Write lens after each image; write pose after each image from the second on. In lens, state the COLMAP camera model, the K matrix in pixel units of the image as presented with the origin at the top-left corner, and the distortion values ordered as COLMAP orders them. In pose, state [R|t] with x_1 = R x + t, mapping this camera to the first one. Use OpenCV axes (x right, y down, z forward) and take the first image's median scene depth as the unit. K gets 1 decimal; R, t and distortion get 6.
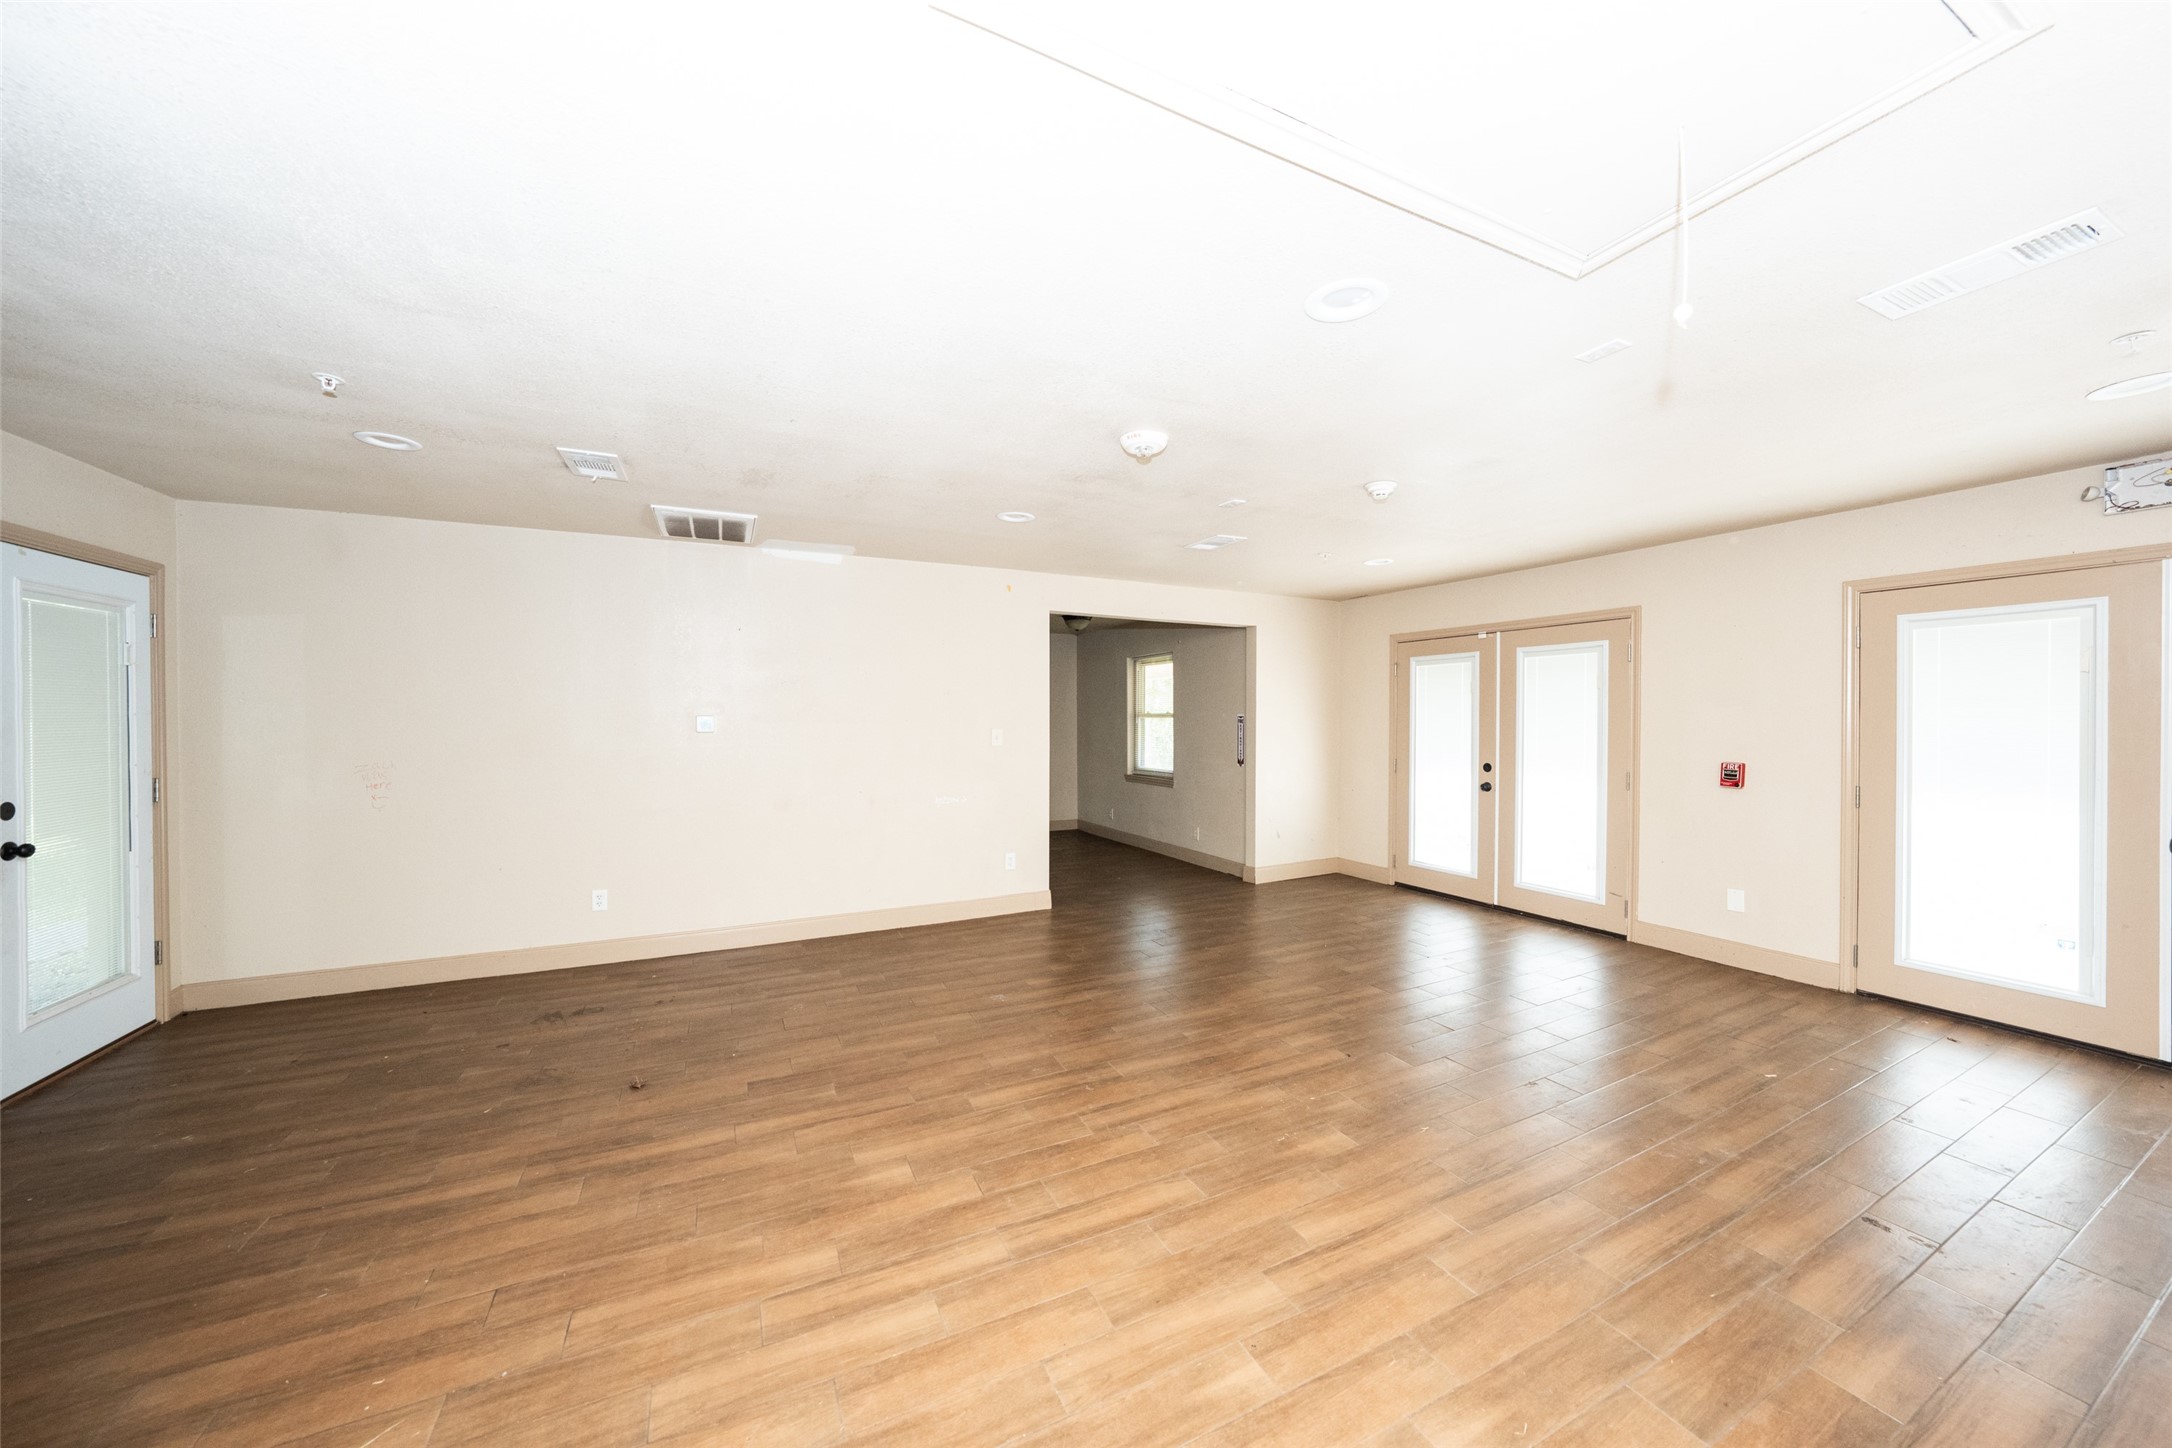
lens RADIAL K [[742.6, 0, 1097.5], [0, 742.6, 726.7], [0, 0, 1]] dist [-0.028144, 0.007371]
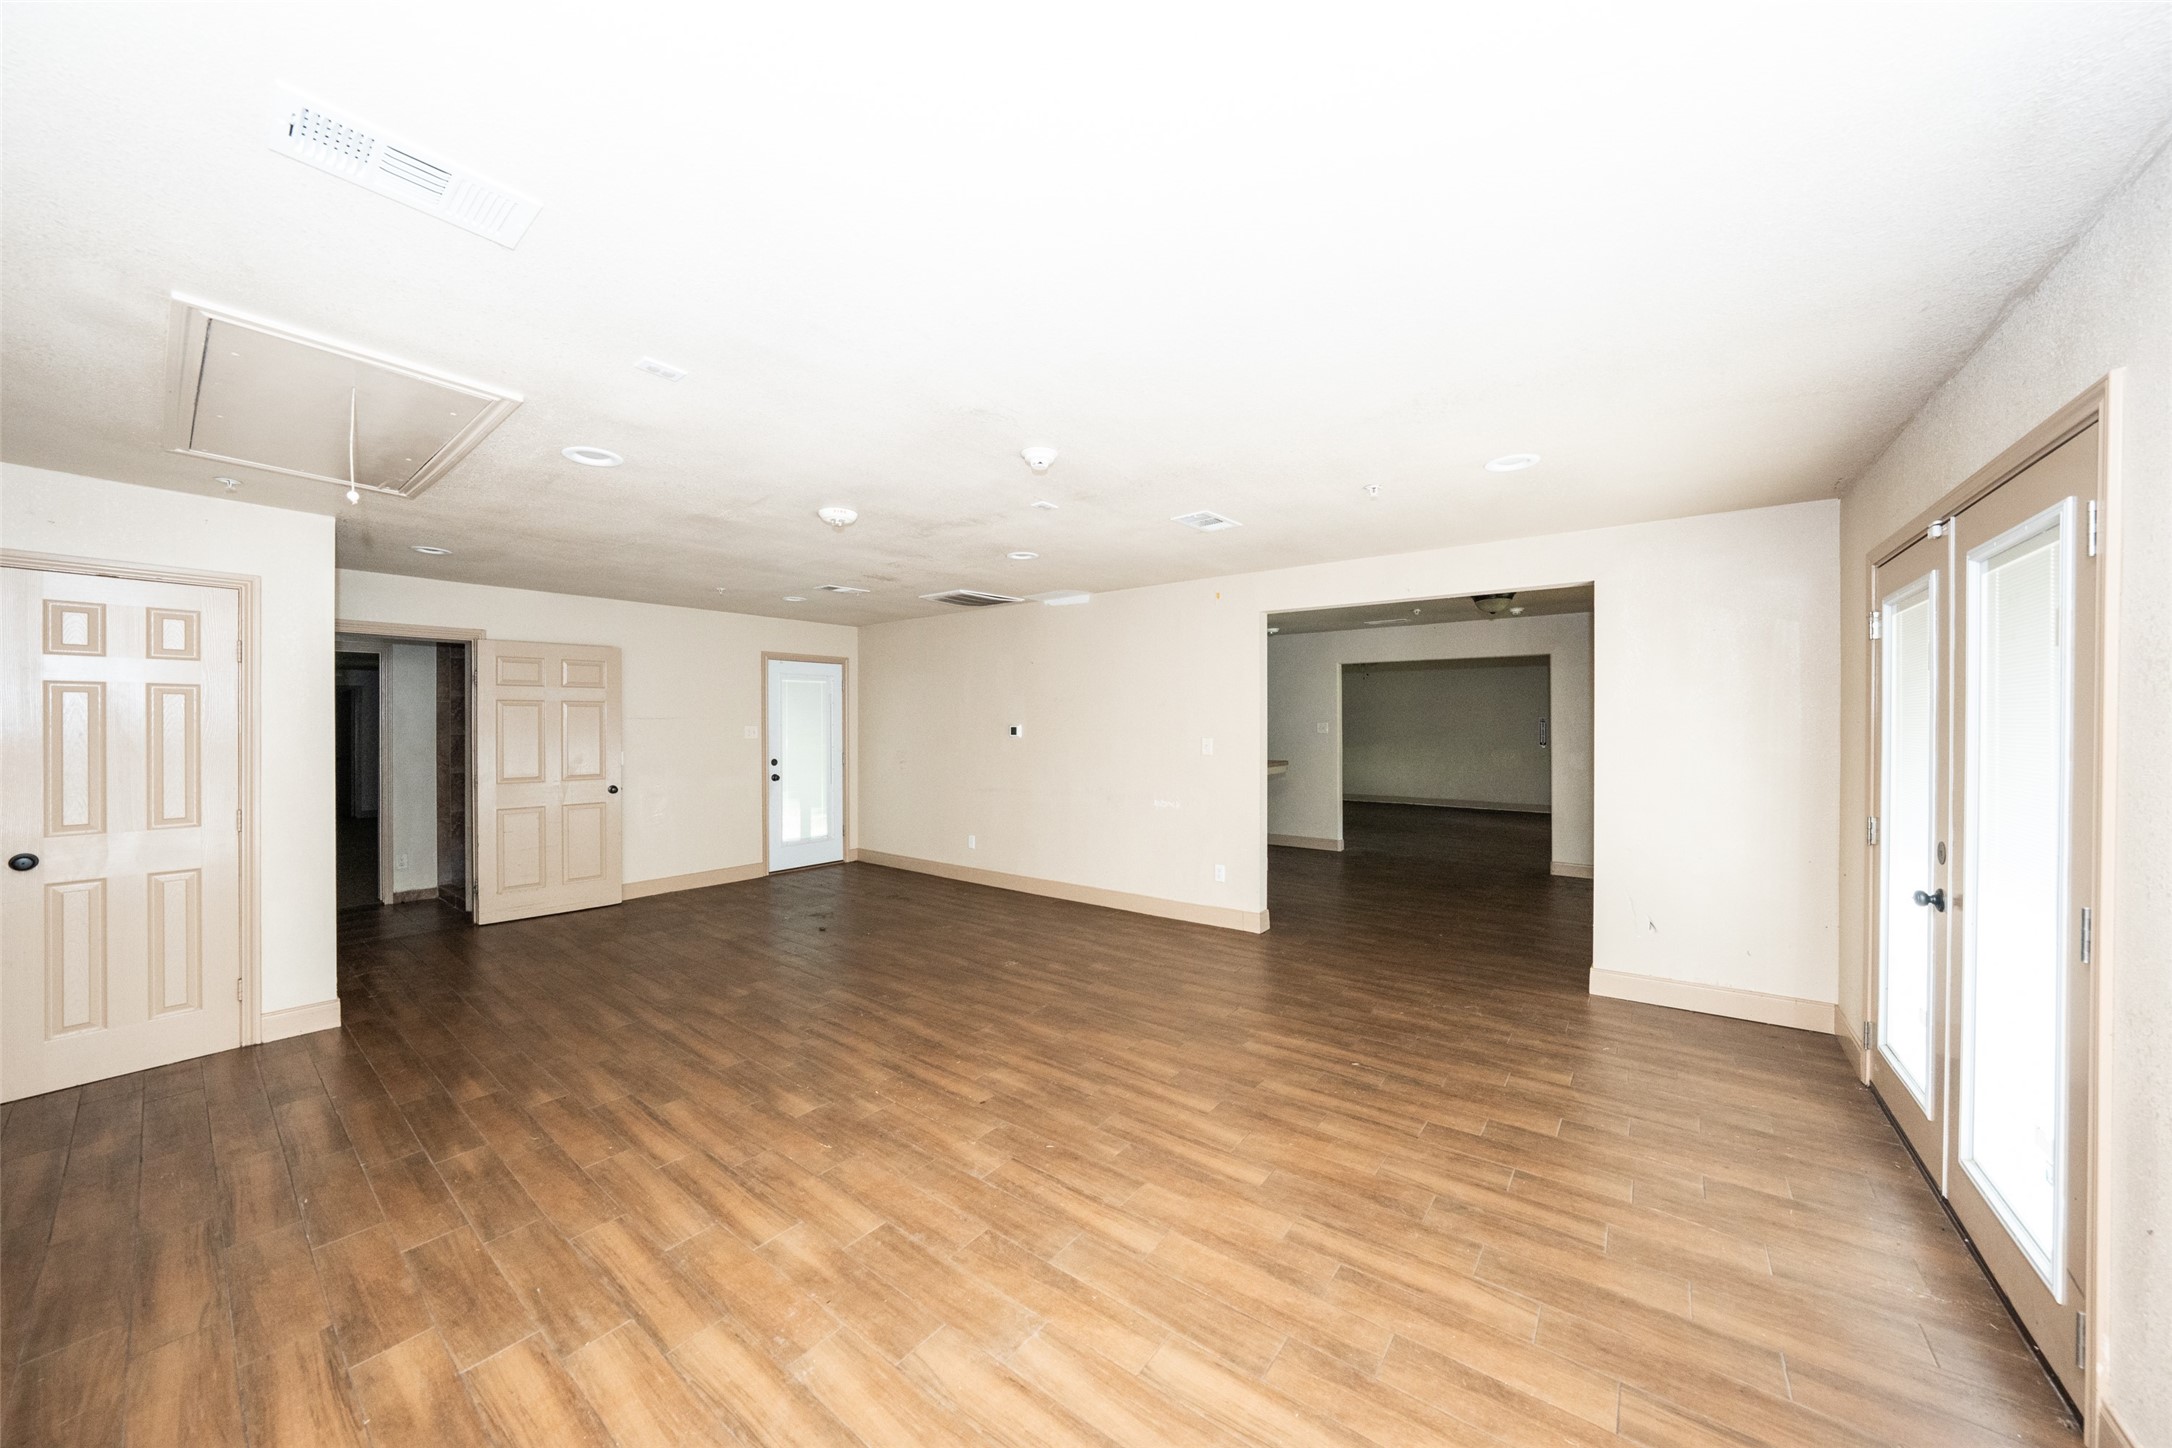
lens RADIAL K [[749.8, 0, 1082.8], [0, 749.8, 726.5], [0, 0, 1]] dist [-0.029414, 0.008051]
pose [[0.433845, 0.002160, -0.900985, 1.234598], [-0.008370, 0.999964, -0.001633, -0.016657], [0.900949, 0.008250, 0.433847, 0.717952]]
